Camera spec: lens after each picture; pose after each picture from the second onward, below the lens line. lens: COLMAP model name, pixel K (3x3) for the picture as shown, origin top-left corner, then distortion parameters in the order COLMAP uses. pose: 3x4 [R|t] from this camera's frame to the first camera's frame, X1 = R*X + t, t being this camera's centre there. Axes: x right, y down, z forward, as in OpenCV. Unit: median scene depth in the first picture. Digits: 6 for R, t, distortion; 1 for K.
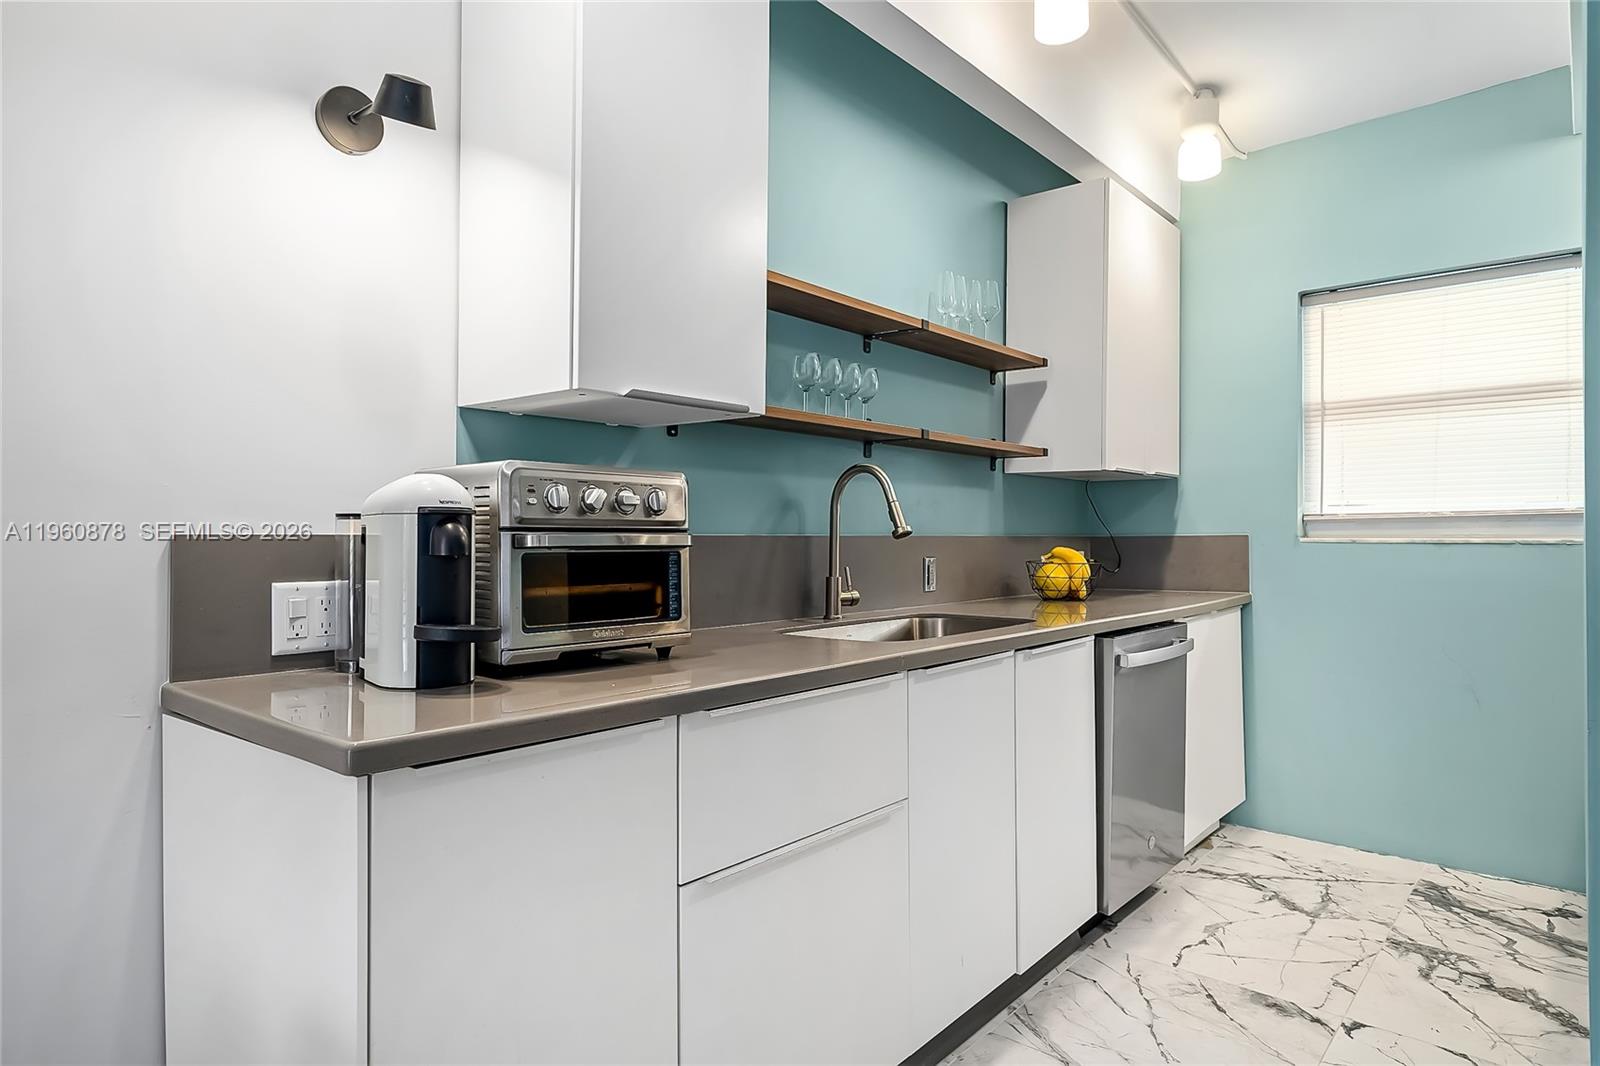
lens RADIAL K [[955.1, 0, 792.0], [0, 955.1, 531.5], [0, 0, 1]] dist [-0.001363, -0.000382]
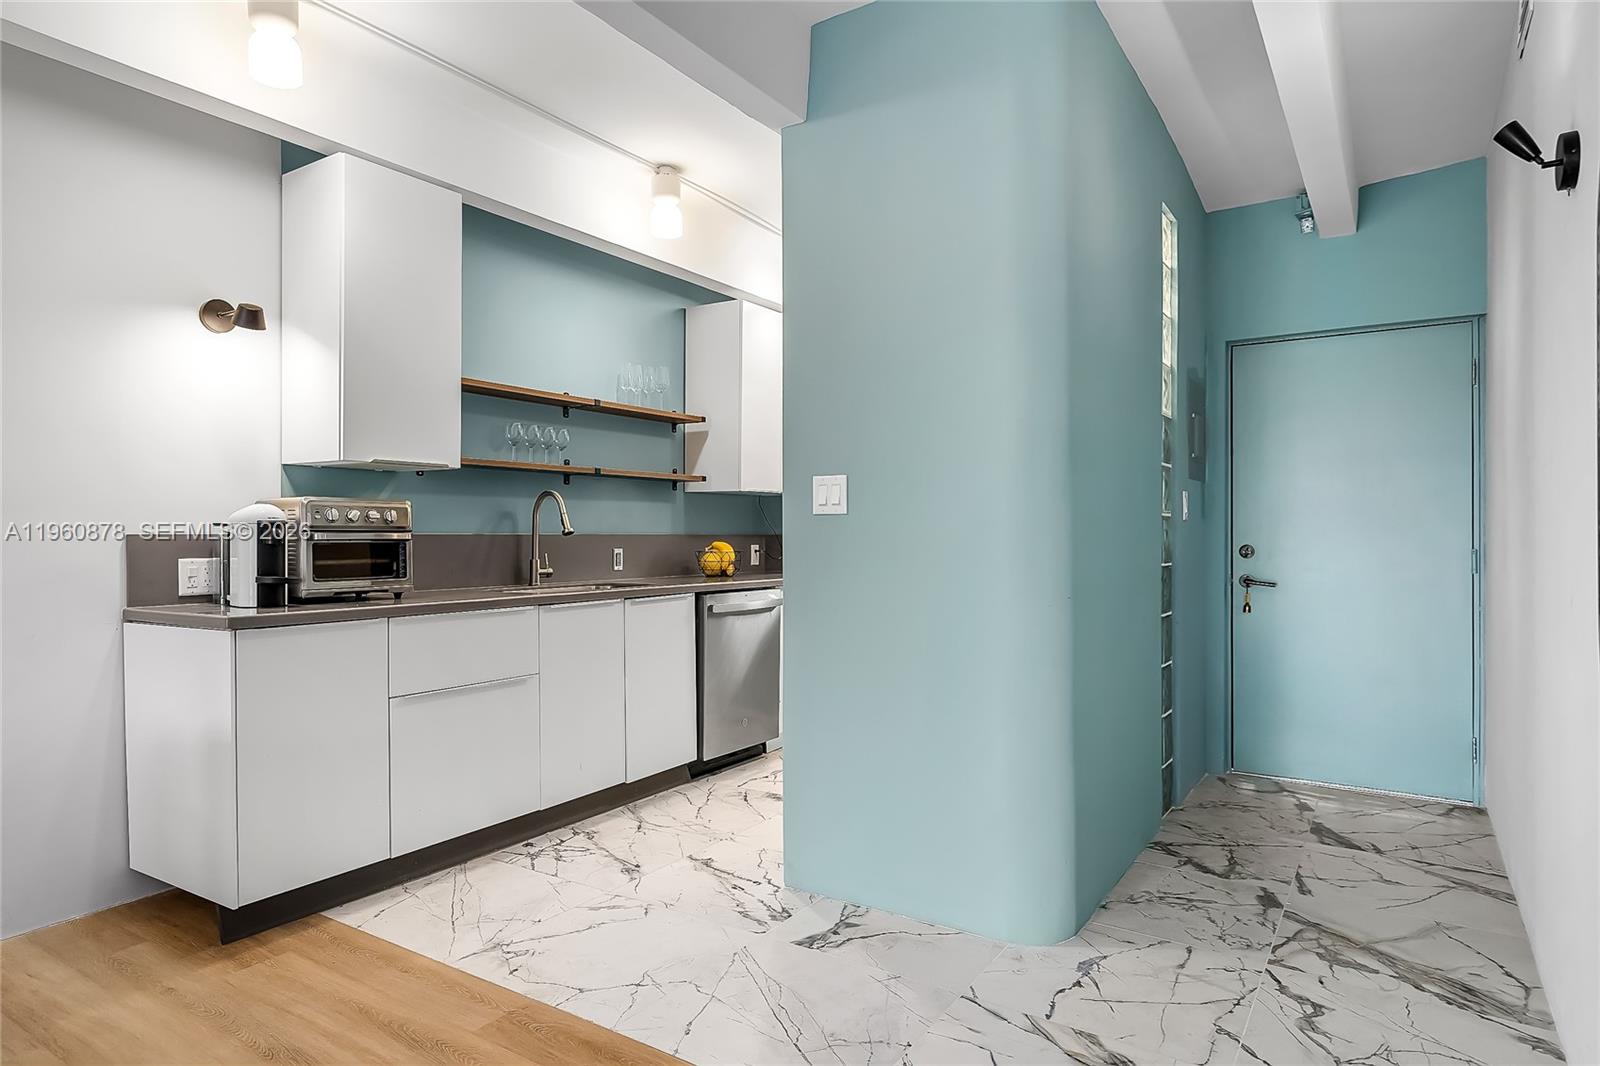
lens RADIAL K [[955.1, 0, 801.5], [0, 955.1, 537.7], [0, 0, 1]] dist [-0.001363, -0.000382]
pose [[0.990975, -0.006683, 0.133882, 0.403165], [0.006020, 0.999968, 0.005359, 0.006189], [-0.133913, -0.004505, 0.990983, -0.973285]]
